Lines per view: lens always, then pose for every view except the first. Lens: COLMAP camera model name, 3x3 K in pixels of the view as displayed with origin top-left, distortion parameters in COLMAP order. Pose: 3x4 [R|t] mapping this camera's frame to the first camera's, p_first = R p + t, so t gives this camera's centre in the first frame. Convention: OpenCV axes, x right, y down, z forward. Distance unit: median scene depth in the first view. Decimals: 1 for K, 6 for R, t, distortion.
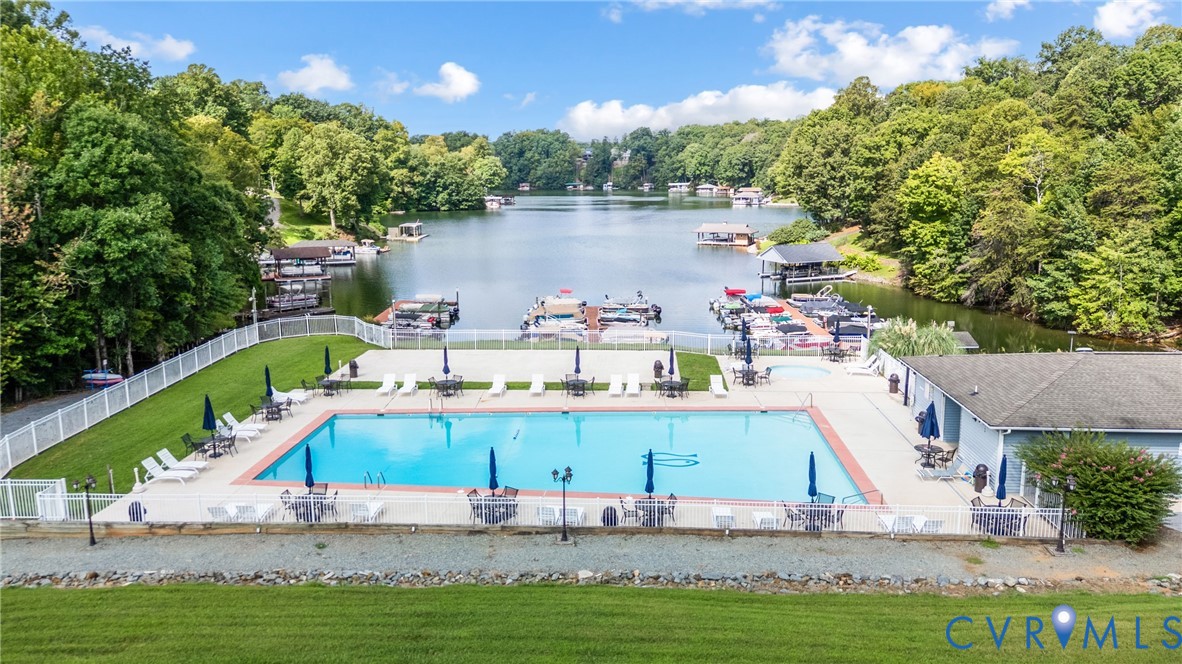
lens RADIAL K [[872.3, 0, 599.8], [0, 872.3, 339.6], [0, 0, 1]] dist [0.099072, -0.121996]
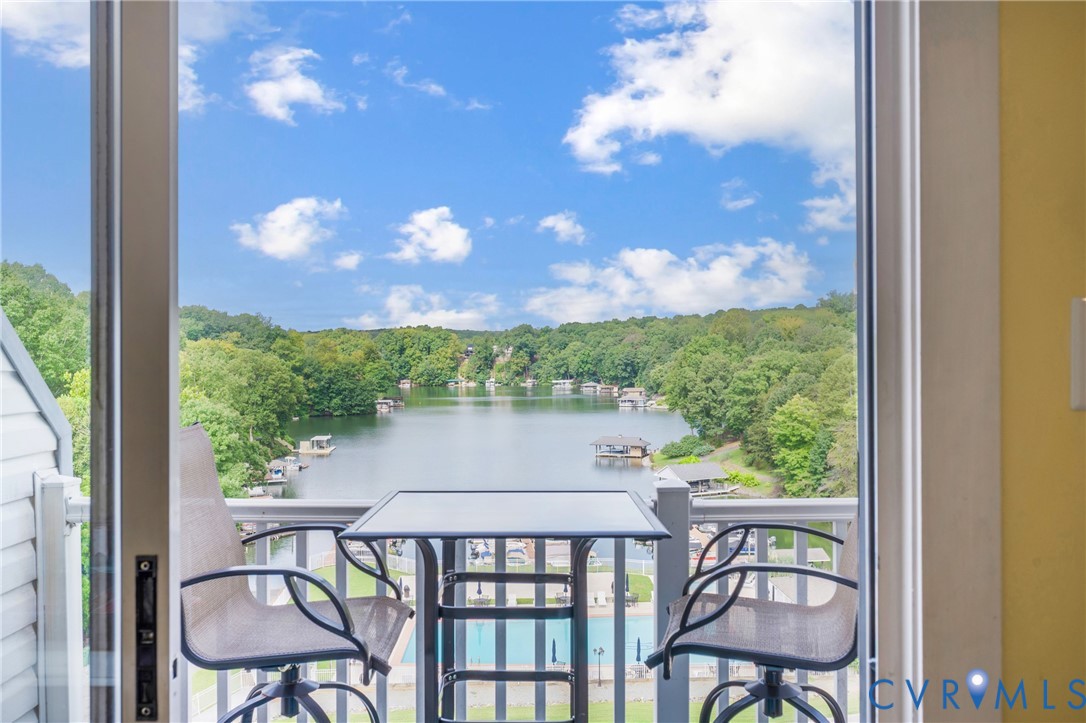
lens RADIAL K [[931.7, 0, 555.9], [0, 931.7, 360.5], [0, 0, 1]] dist [0.002029, -0.000278]
pose [[0.995896, -0.000156, 0.090503, -0.046782], [0.016935, 0.982659, -0.184649, -0.014502], [-0.088905, 0.185424, 0.978629, -0.165376]]
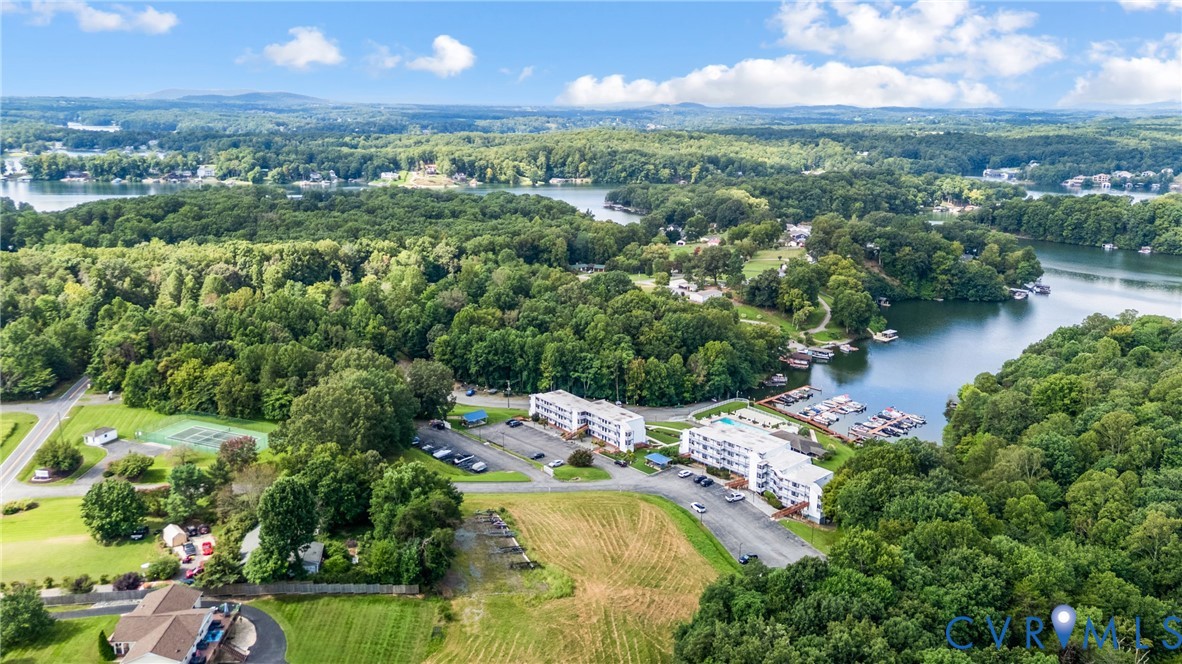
lens RADIAL K [[889.0, 0, 590.1], [0, 889.0, 345.5], [0, 0, 1]] dist [0.102322, -0.134514]
pose [[0.682525, 0.210185, -0.699987, 1.049559], [-0.165027, 0.977341, 0.132555, -0.339922], [0.711987, 0.025045, 0.701746, -1.338846]]
